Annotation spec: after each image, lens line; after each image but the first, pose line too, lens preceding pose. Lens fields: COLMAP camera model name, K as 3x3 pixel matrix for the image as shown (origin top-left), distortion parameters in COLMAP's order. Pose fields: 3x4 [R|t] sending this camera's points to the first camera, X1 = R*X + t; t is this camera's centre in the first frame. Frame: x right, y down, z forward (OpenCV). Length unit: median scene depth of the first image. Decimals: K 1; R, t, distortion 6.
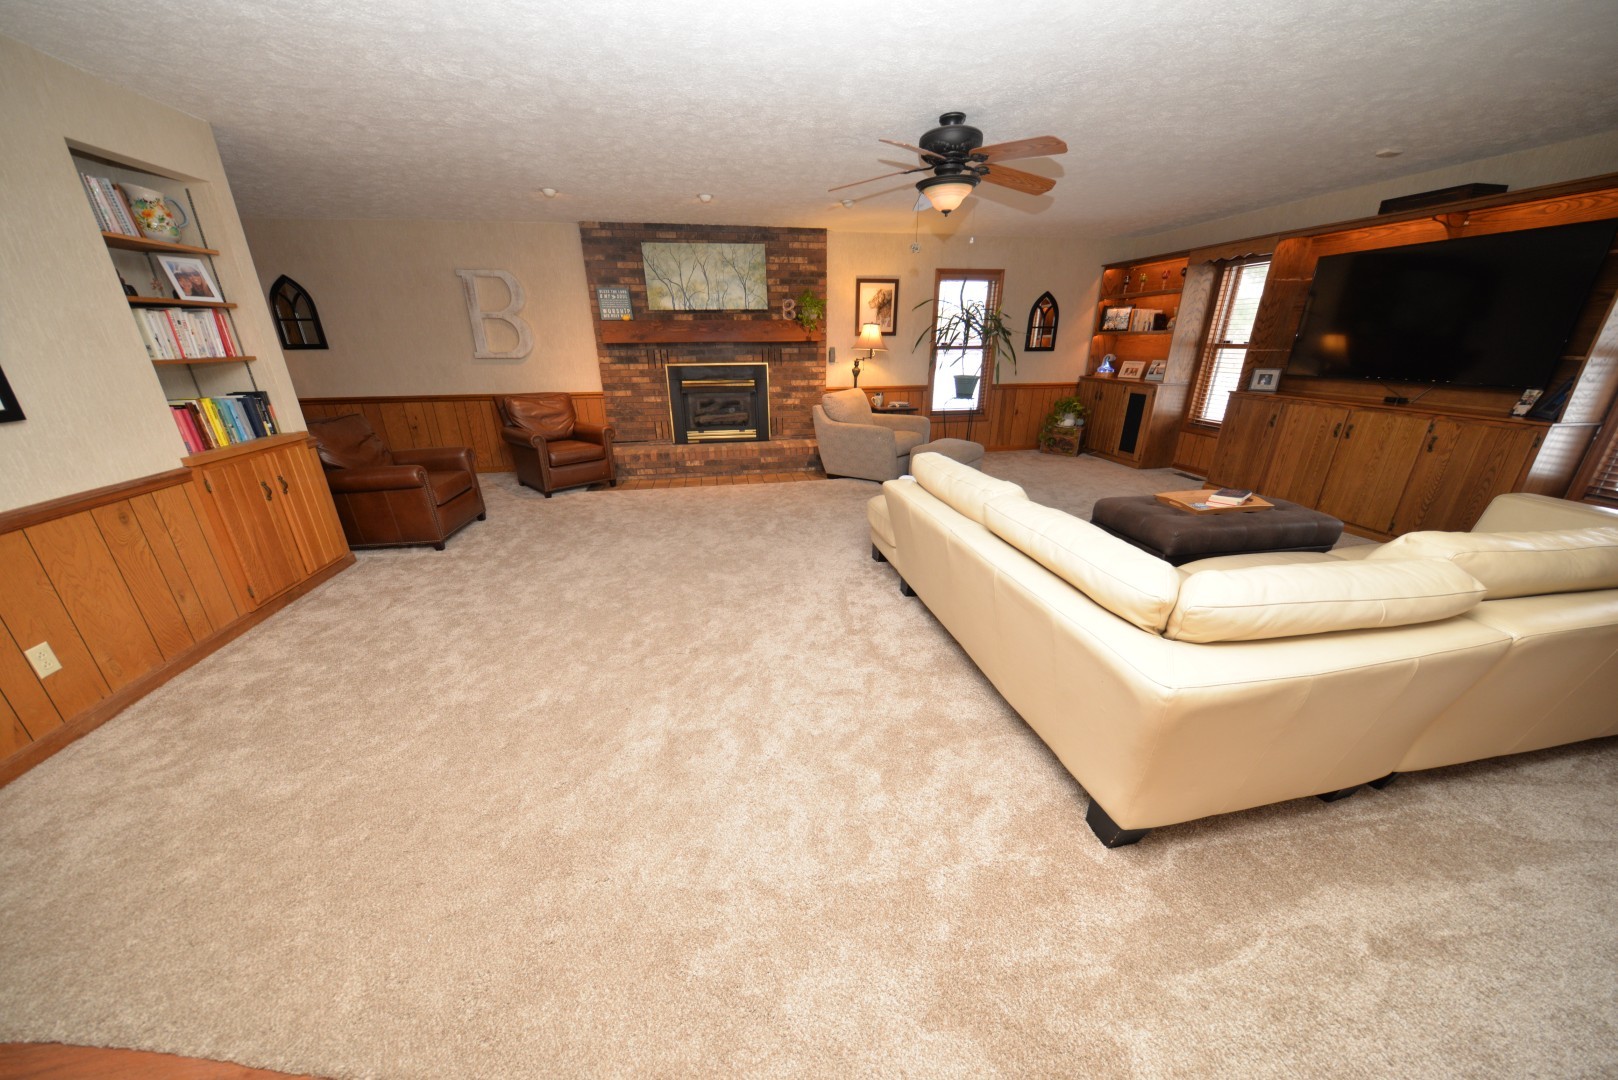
lens RADIAL K [[529.4, 0, 808.3], [0, 529.4, 545.6], [0, 0, 1]] dist [-0.001634, -0.003827]
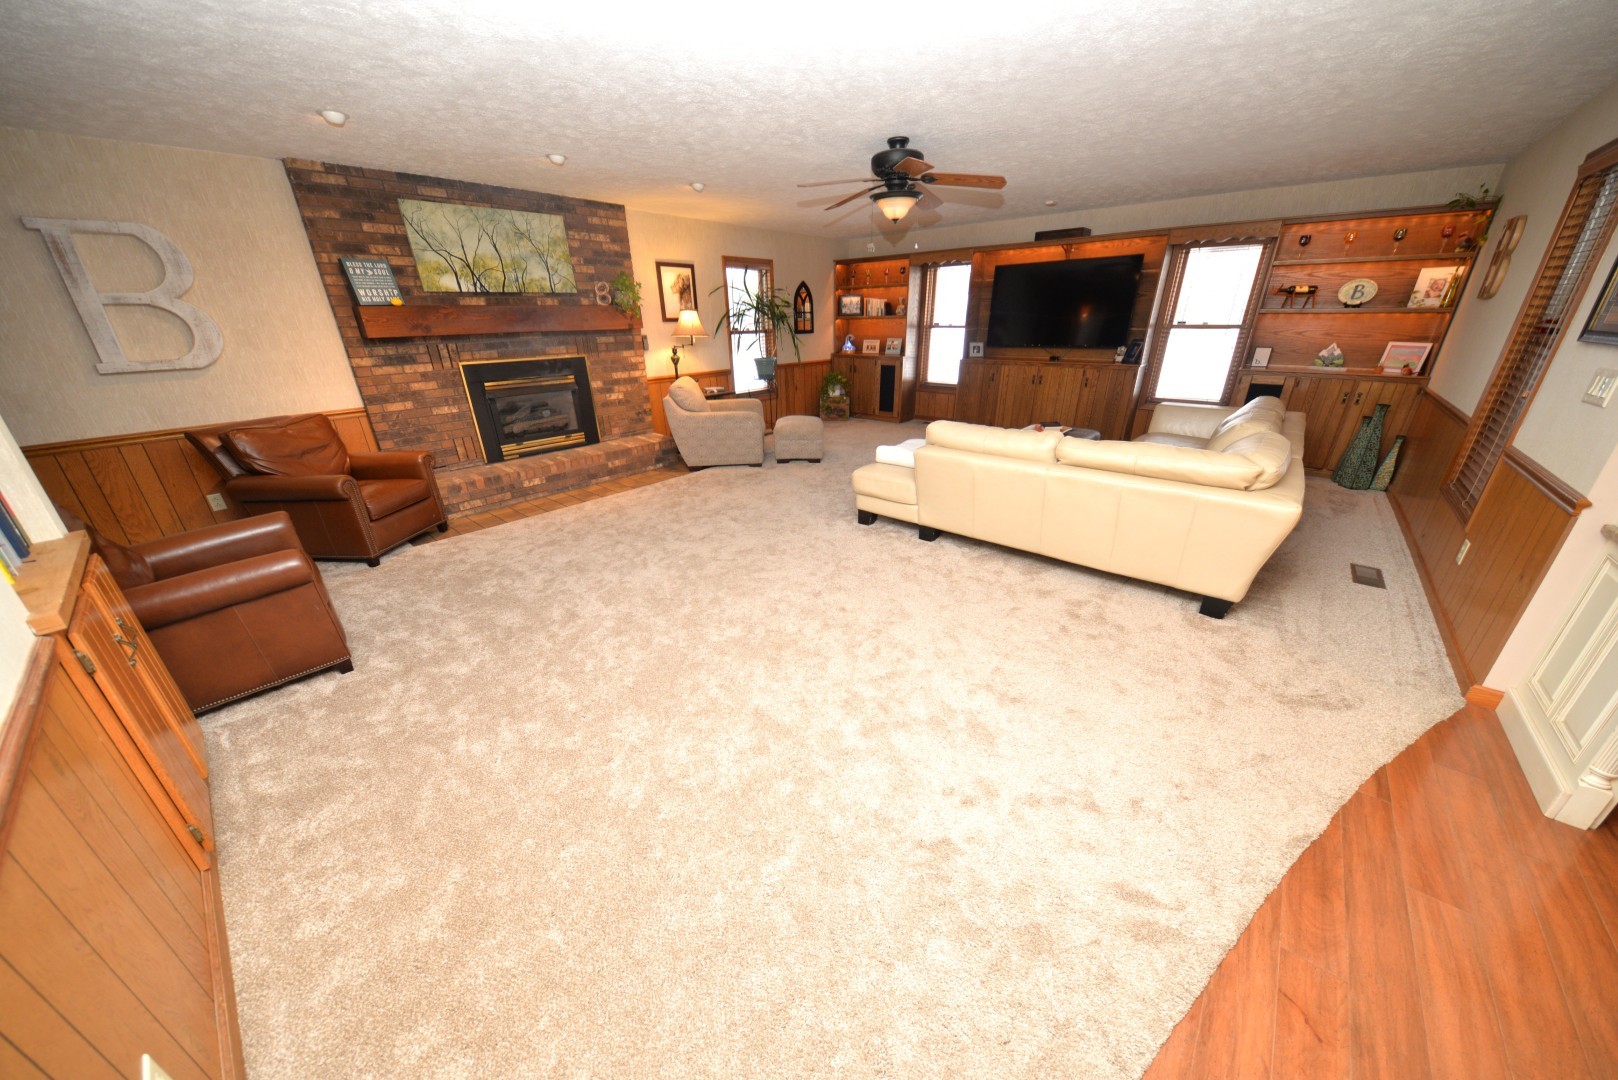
lens RADIAL K [[529.4, 0, 808.5], [0, 529.4, 544.5], [0, 0, 1]] dist [-0.001634, -0.003827]
pose [[0.777390, -0.253490, 0.575680, -0.415667], [0.235977, 0.965888, 0.106652, -0.053636], [-0.583077, 0.052937, 0.810690, 0.101749]]
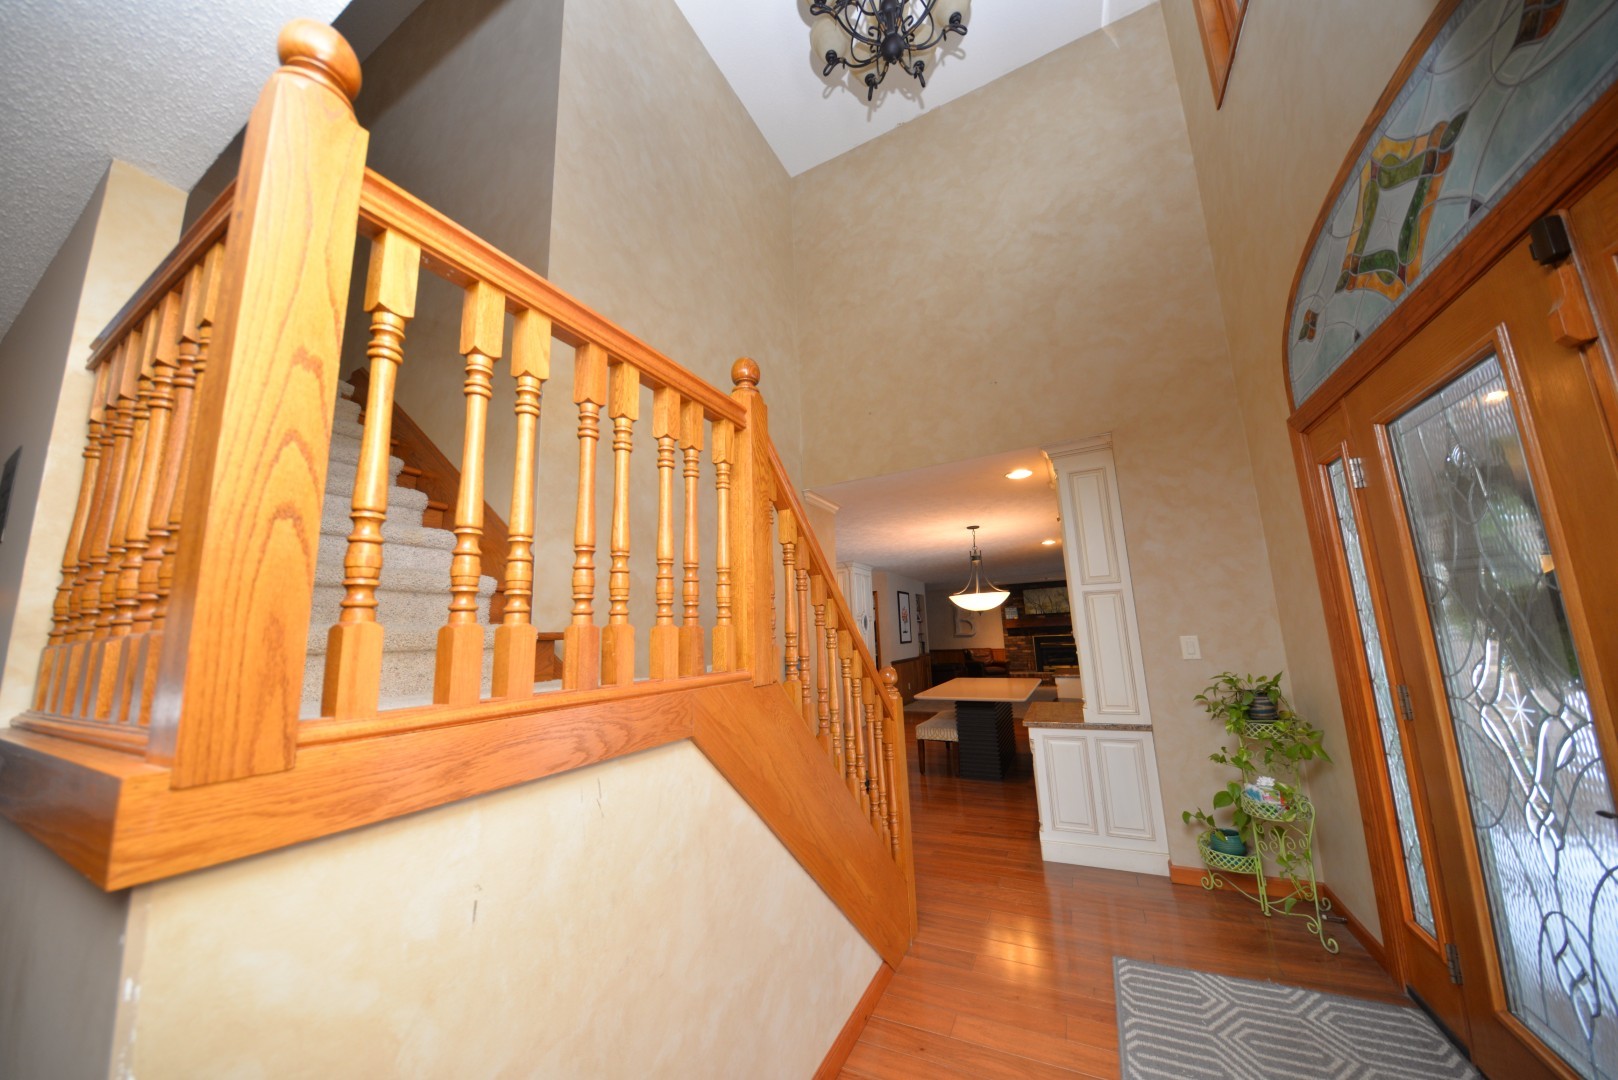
lens RADIAL K [[529.4, 0, 804.9], [0, 529.4, 547.6], [0, 0, 1]] dist [-0.001634, -0.003827]
pose [[0.791088, -0.126084, -0.598567, 0.402427], [-0.189605, 0.879790, -0.435911, 0.551821], [0.581575, 0.458336, 0.672085, -1.406593]]
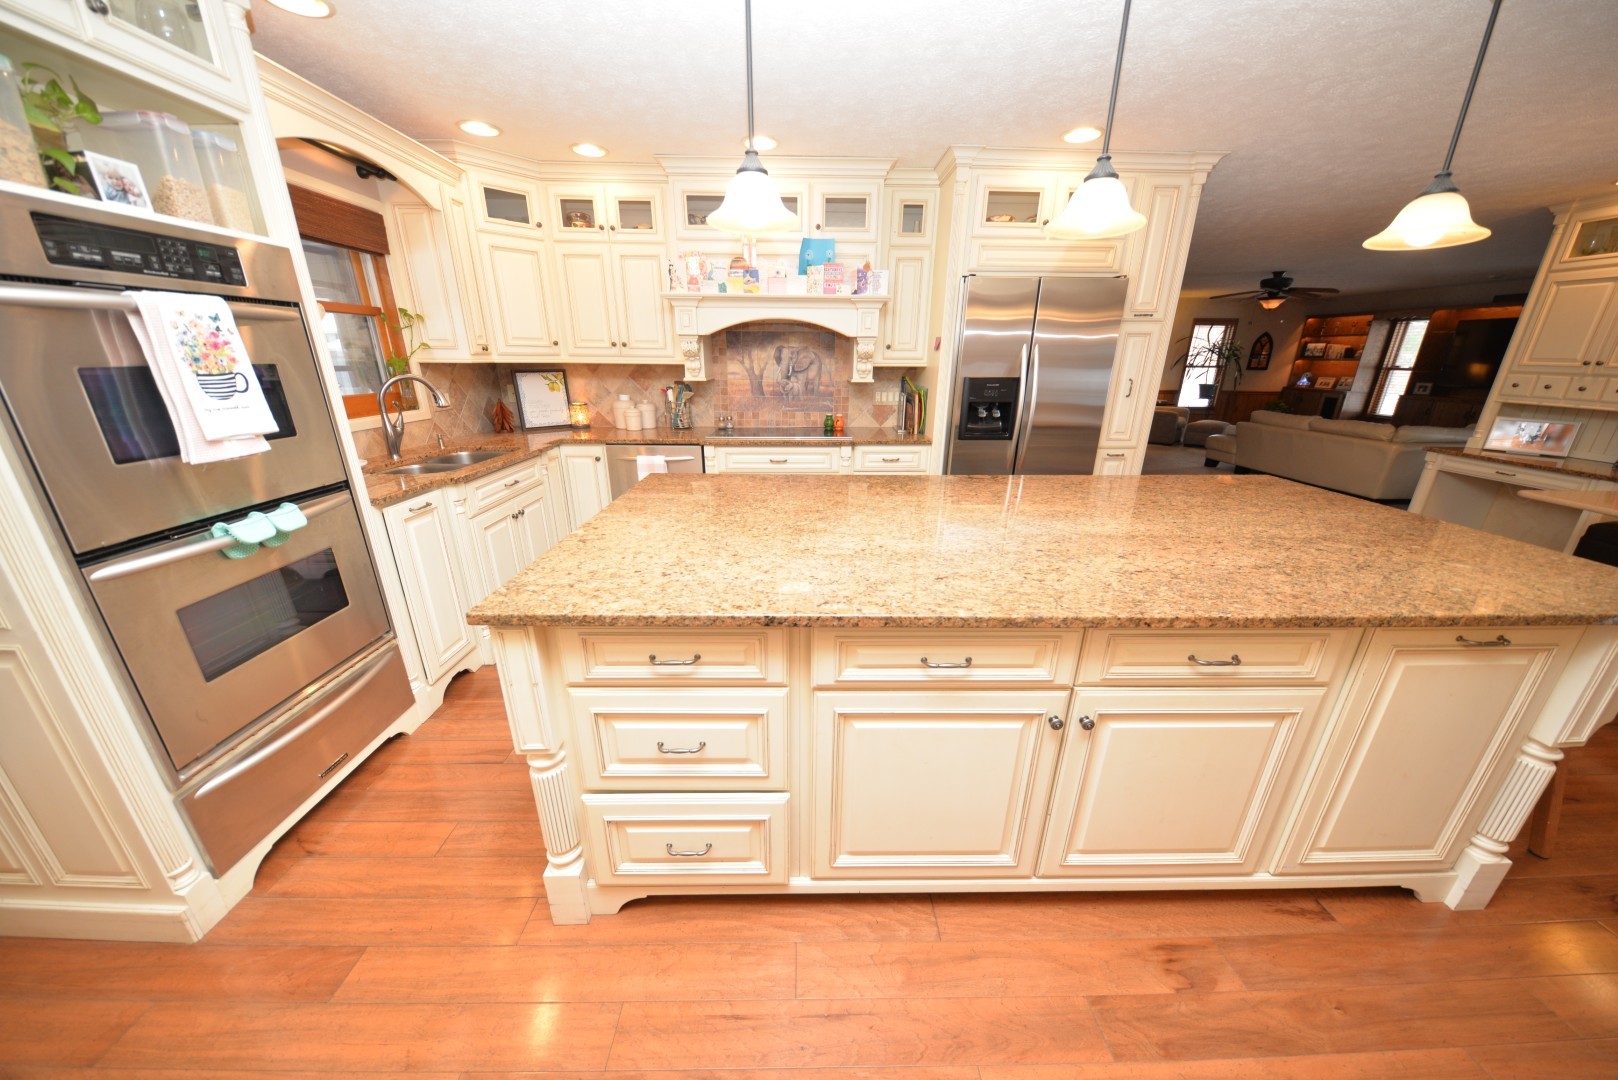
lens RADIAL K [[529.4, 0, 809.4], [0, 529.4, 543.3], [0, 0, 1]] dist [-0.001634, -0.003827]
pose [[0.987637, 0.061338, -0.144258, -0.732372], [-0.065544, 0.997547, -0.024580, 0.318129], [0.142396, 0.033732, 0.989235, -0.842445]]
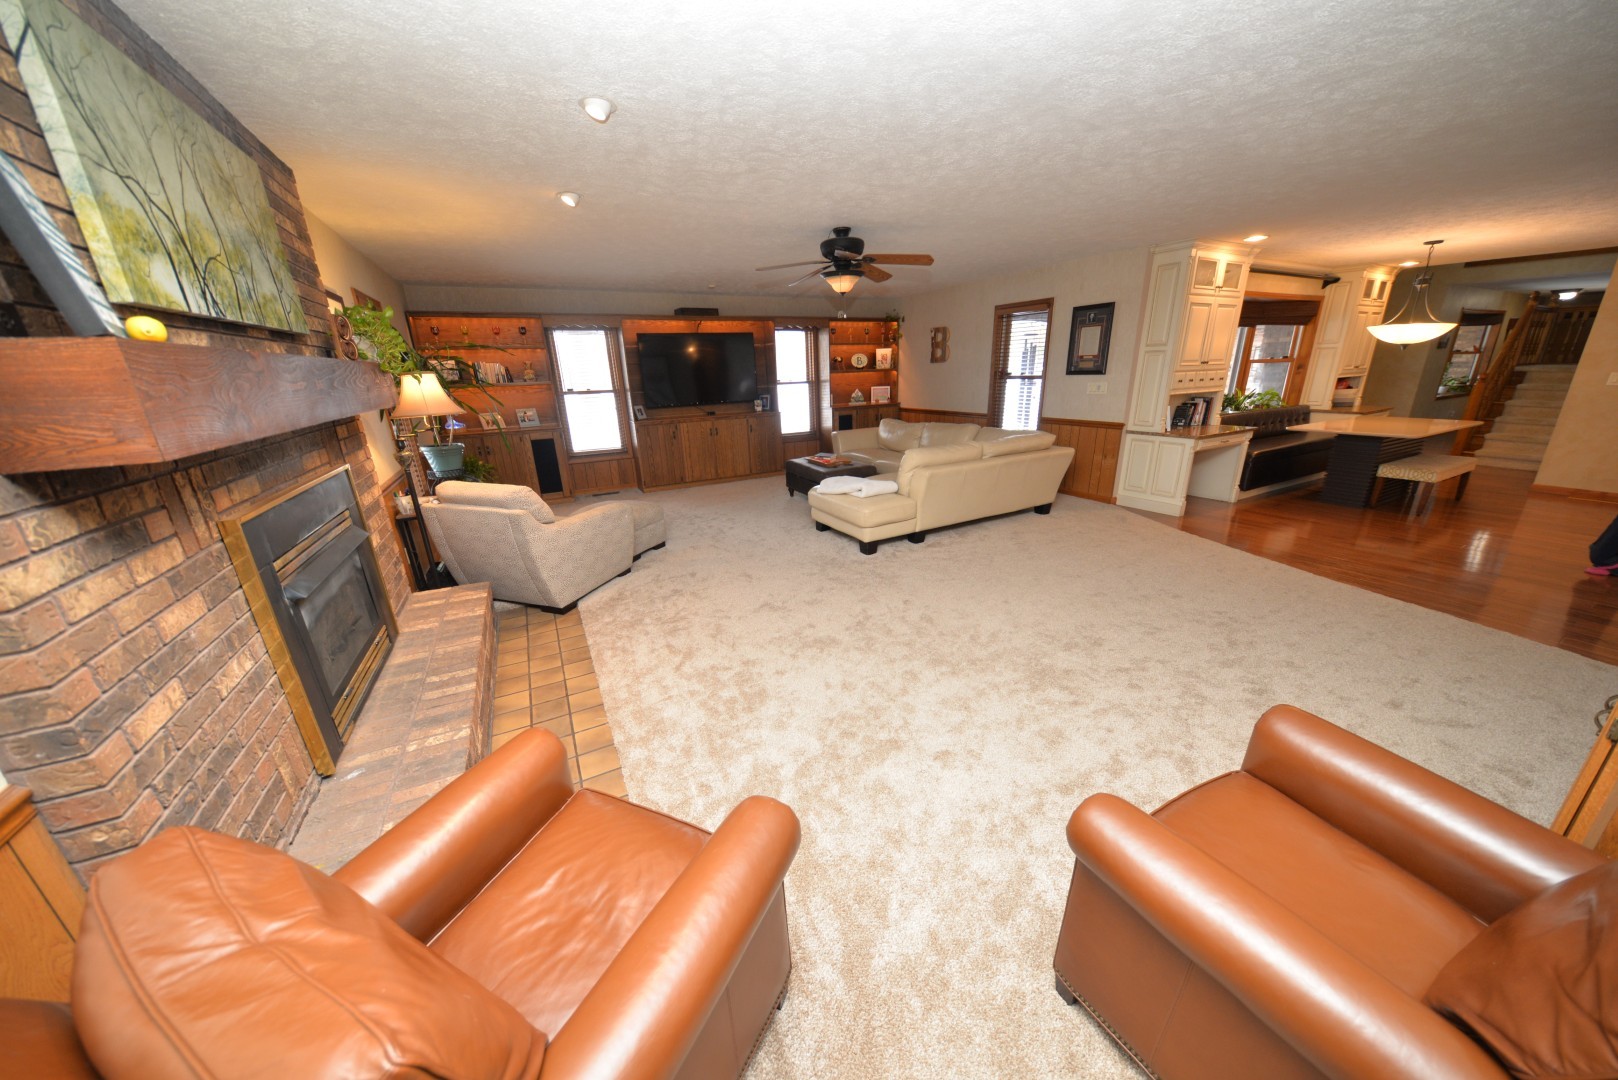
lens RADIAL K [[529.4, 0, 812.4], [0, 529.4, 545.0], [0, 0, 1]] dist [-0.001634, -0.003827]
pose [[-0.314065, -0.281706, 0.906645, -0.635080], [0.374644, 0.840694, 0.390992, -0.353882], [-0.872356, 0.462466, -0.158493, 0.871088]]
